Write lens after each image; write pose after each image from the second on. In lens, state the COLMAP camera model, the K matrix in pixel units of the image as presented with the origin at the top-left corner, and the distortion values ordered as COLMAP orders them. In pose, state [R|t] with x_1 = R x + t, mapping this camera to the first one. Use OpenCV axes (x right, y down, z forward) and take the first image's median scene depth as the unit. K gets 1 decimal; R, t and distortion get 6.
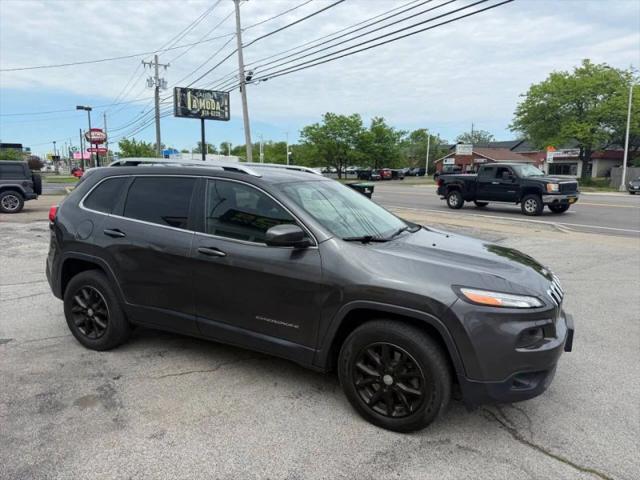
lens RADIAL K [[449.0, 0, 323.6], [0, 449.0, 246.5], [0, 0, 1]] dist [0.052028, -0.068568]
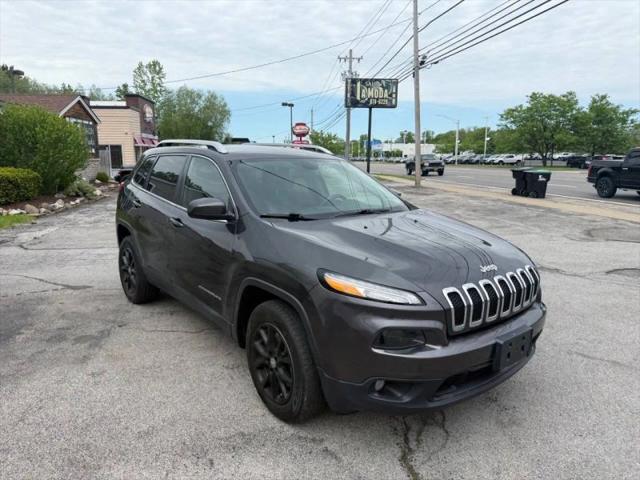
lens RADIAL K [[449.0, 0, 322.8], [0, 449.0, 242.4], [0, 0, 1]] dist [0.052028, -0.068568]
pose [[0.906808, 0.067996, -0.416024, 0.082754], [-0.061817, 0.997686, 0.028322, 0.001129], [0.416987, 0.000035, 0.908912, 0.023965]]
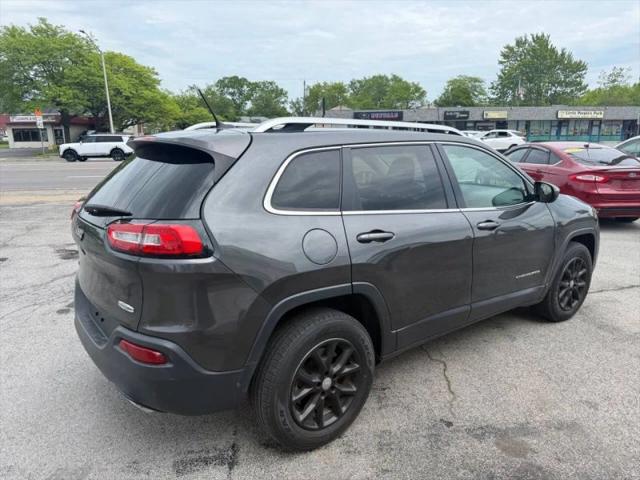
lens RADIAL K [[449.0, 0, 323.6], [0, 449.0, 244.7], [0, 0, 1]] dist [0.052028, -0.068568]
pose [[0.443064, -0.222347, 0.868479, -0.185759], [0.161822, 0.972678, 0.166469, -0.024093], [-0.881764, 0.066782, 0.466939, 0.135661]]
